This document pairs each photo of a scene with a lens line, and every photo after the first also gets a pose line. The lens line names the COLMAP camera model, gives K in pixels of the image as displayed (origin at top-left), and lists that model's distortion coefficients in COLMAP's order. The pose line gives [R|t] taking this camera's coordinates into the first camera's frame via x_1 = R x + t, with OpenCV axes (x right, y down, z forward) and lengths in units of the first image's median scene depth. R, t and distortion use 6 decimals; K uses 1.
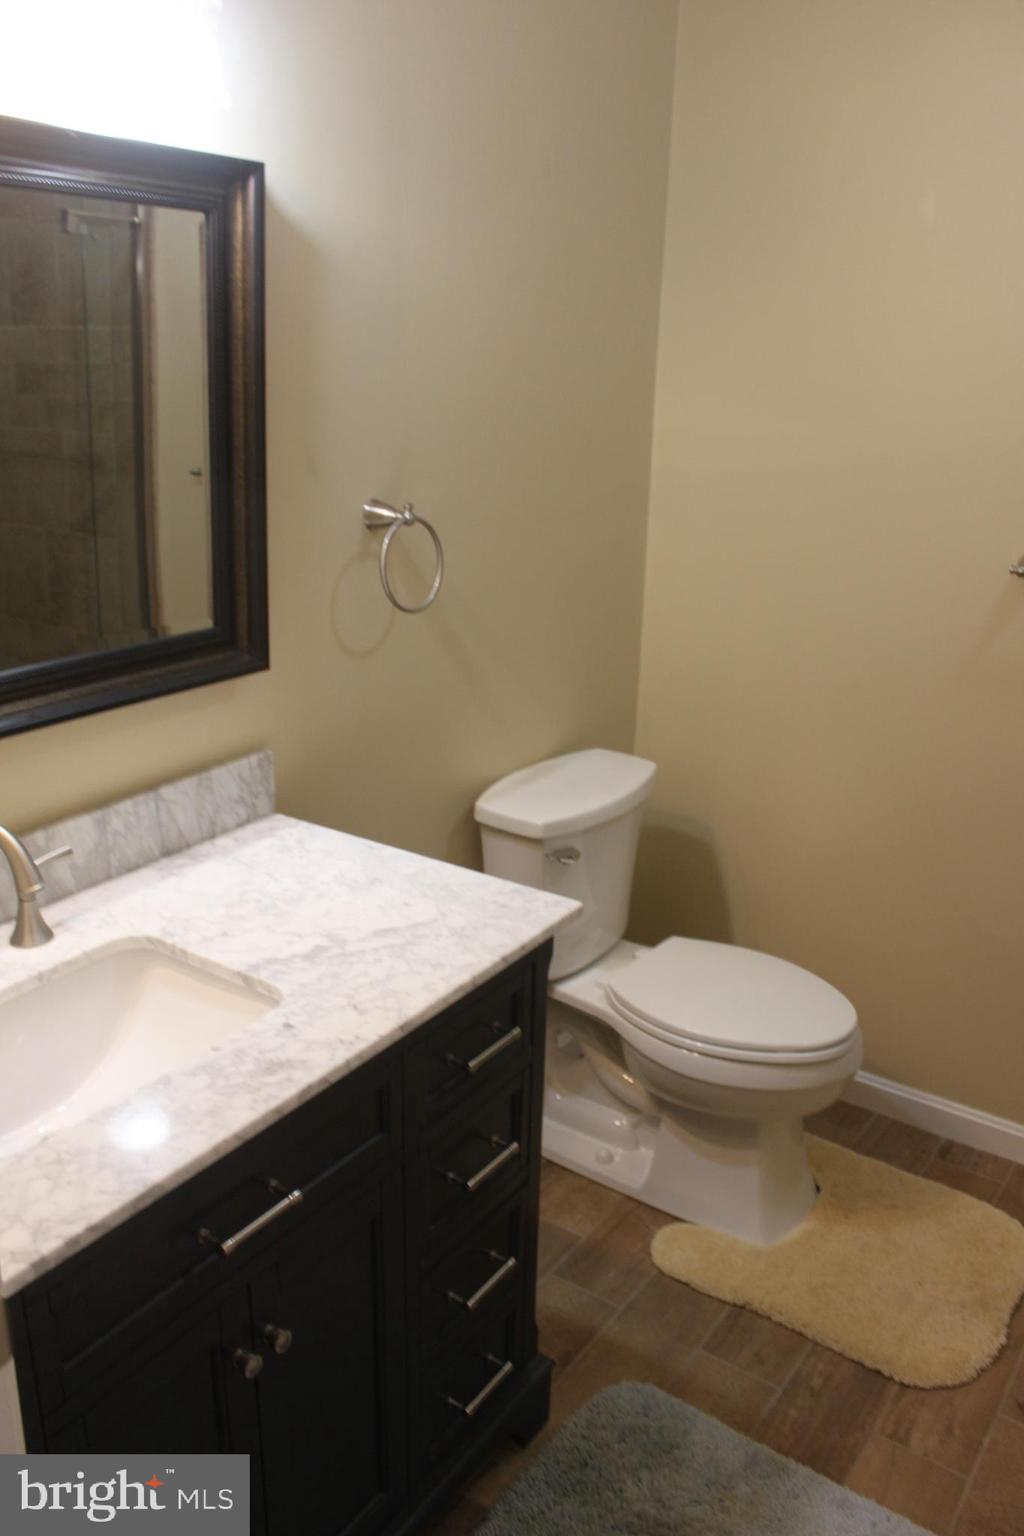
lens RADIAL K [[1265.2, 0, 512.0], [0, 1265.2, 768.0], [0, 0, 1]] dist [-0.167629, 0.142043]
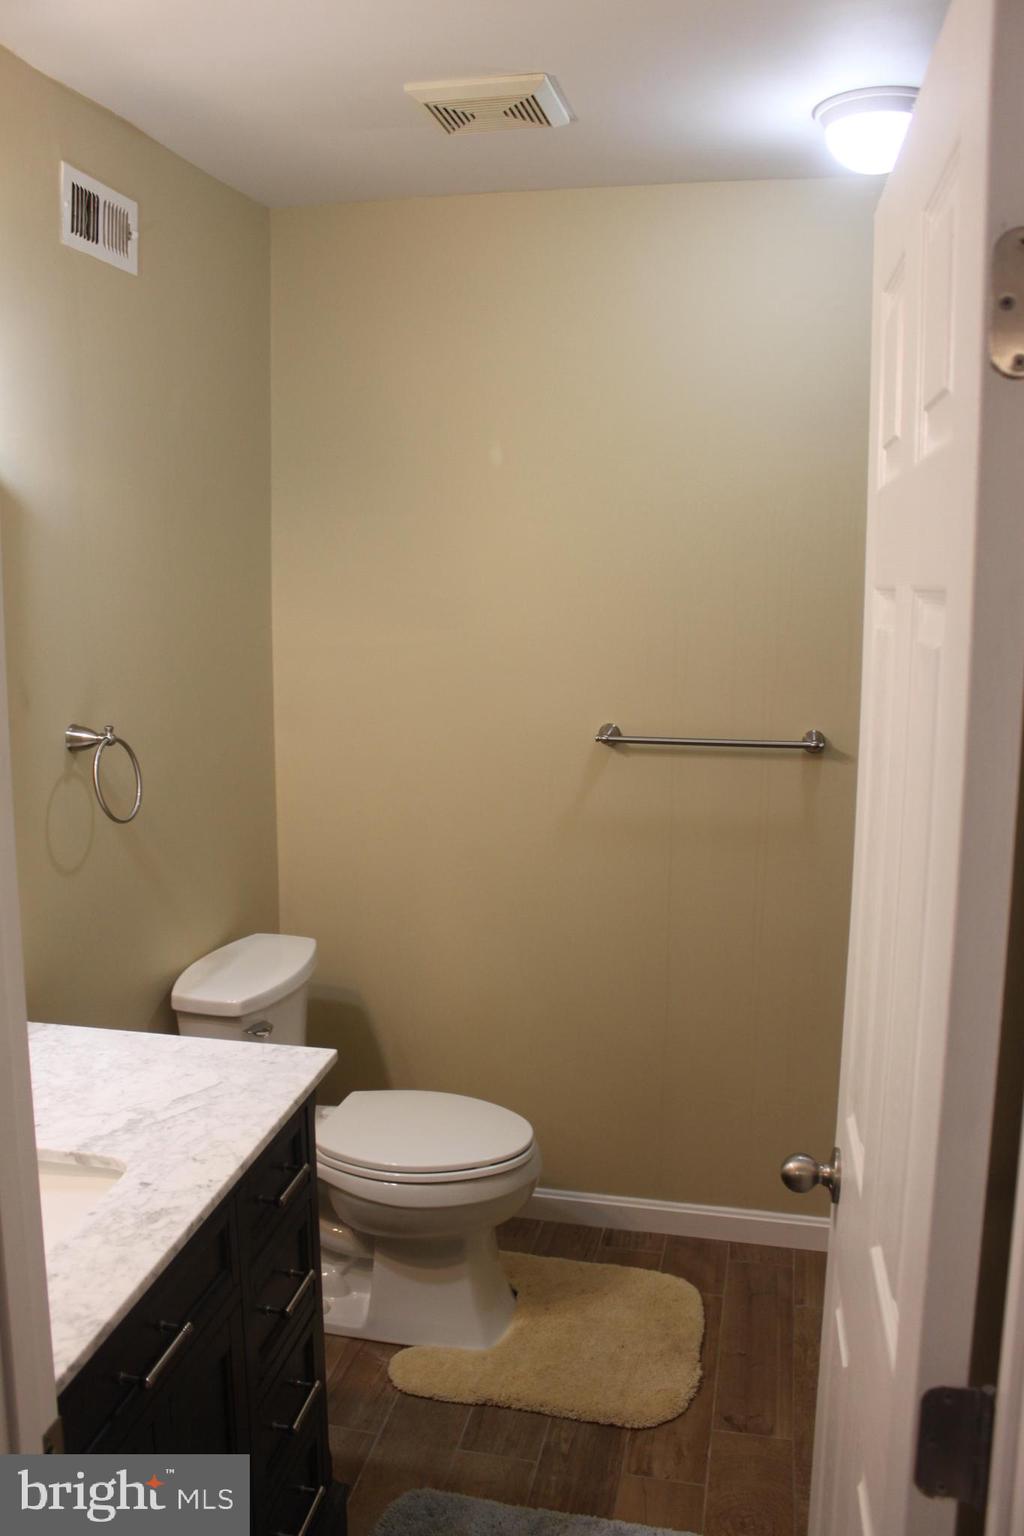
lens RADIAL K [[1265.2, 0, 512.0], [0, 1265.2, 768.0], [0, 0, 1]] dist [-0.167629, 0.142043]
pose [[0.920268, -0.086460, 0.381616, -0.175982], [0.144311, 0.981525, -0.125629, 0.016234], [-0.363704, 0.170684, 0.915744, -0.134947]]
